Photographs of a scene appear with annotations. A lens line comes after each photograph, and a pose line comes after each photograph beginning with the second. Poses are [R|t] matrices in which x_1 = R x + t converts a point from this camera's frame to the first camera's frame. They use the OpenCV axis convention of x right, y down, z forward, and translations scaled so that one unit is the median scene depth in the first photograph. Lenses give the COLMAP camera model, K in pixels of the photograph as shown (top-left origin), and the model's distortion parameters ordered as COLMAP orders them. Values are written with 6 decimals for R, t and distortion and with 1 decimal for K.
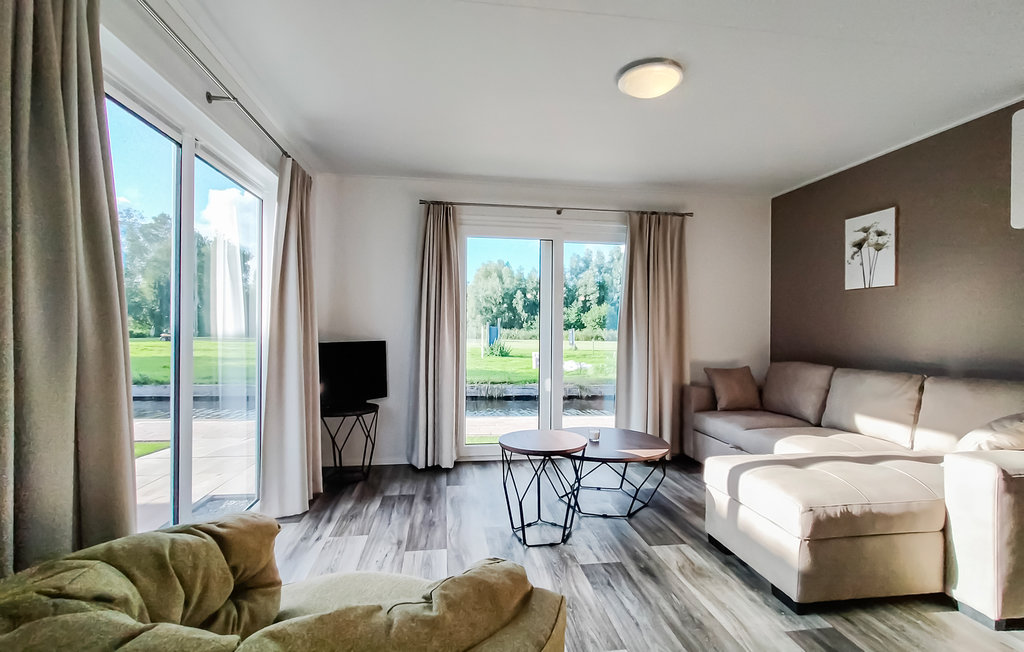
lens RADIAL K [[472.3, 0, 524.8], [0, 472.3, 333.7], [0, 0, 1]] dist [0.020770, 0.000303]
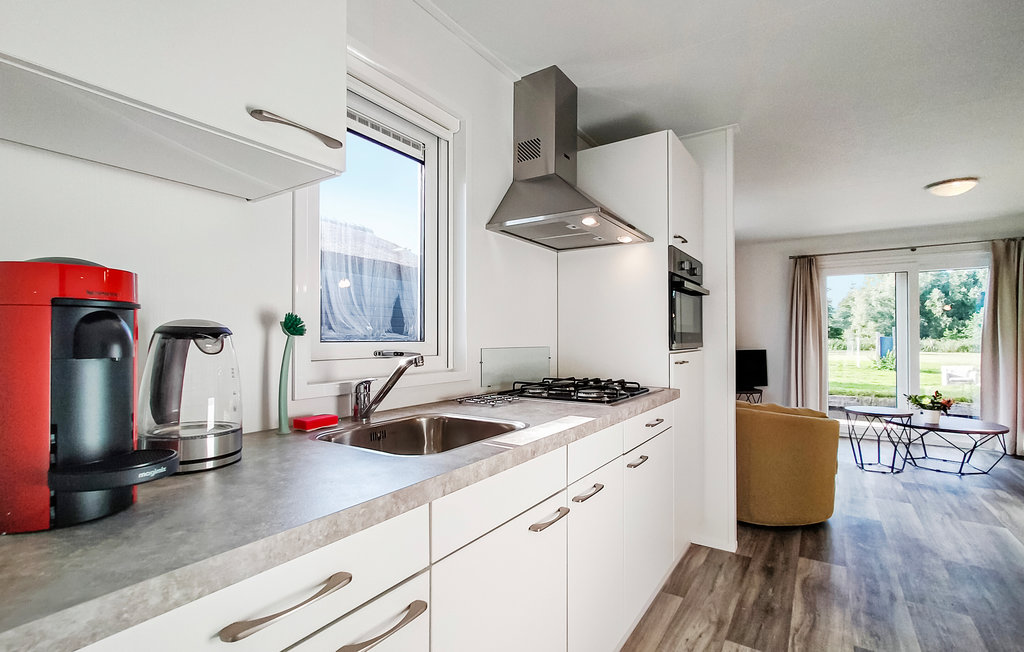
lens RADIAL K [[472.3, 0, 524.8], [0, 472.3, 333.7], [0, 0, 1]] dist [0.020770, 0.000303]
pose [[0.745733, -0.017457, -0.666016, 0.146304], [0.001831, 0.999707, -0.024154, -0.001338], [0.666242, 0.016793, 0.745546, -0.651674]]
